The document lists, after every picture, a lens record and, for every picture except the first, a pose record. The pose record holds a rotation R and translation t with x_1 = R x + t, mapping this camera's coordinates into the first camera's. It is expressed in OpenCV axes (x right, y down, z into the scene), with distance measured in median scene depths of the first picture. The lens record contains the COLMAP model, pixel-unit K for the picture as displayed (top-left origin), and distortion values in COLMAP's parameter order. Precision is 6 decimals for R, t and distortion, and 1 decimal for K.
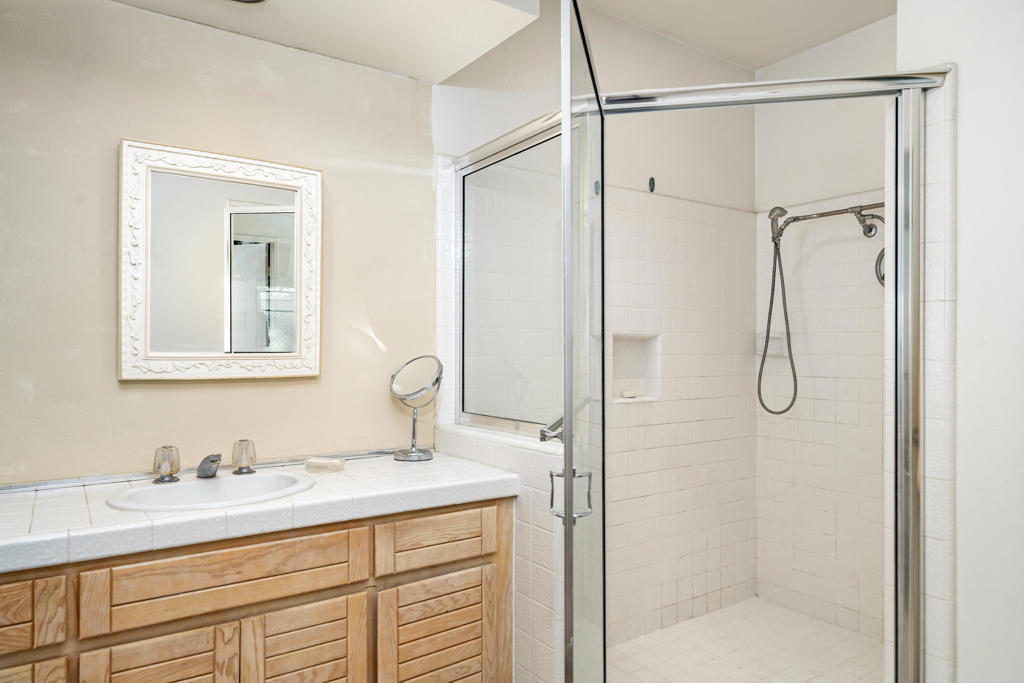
lens RADIAL K [[648.3, 0, 512.6], [0, 648.3, 341.7], [0, 0, 1]] dist [0.002763, 0.000132]
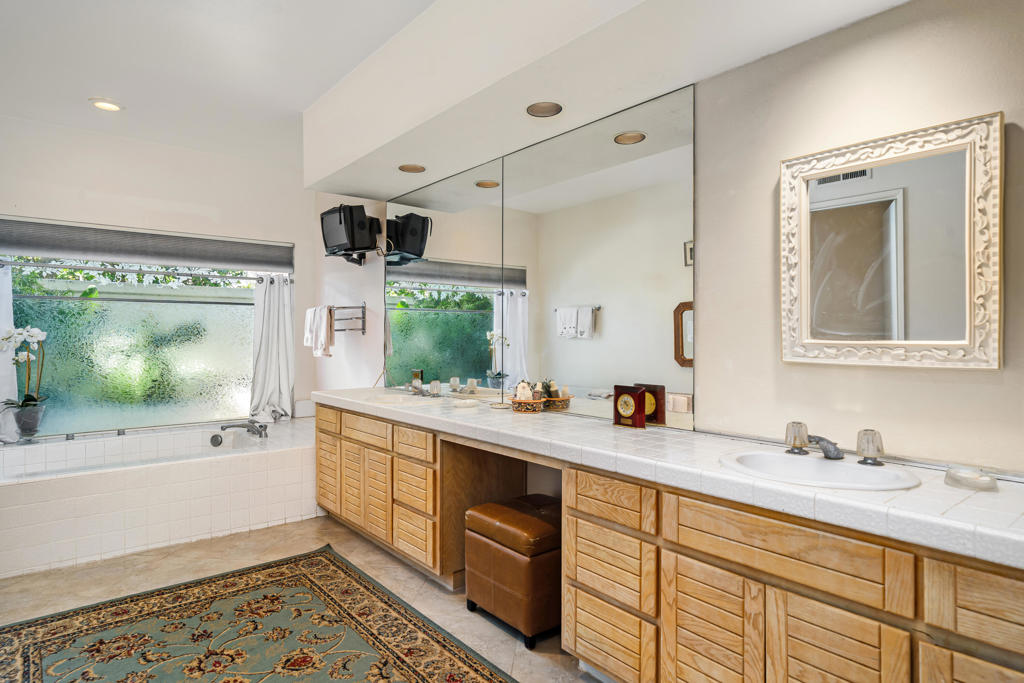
lens RADIAL K [[568.5, 0, 512.3], [0, 568.5, 342.7], [0, 0, 1]] dist [0.004538, 0.000413]
pose [[0.086215, 0.001111, -0.996276, 0.474381], [0.009375, 0.999954, 0.001926, 0.018093], [0.996232, -0.009506, 0.086200, 0.484789]]
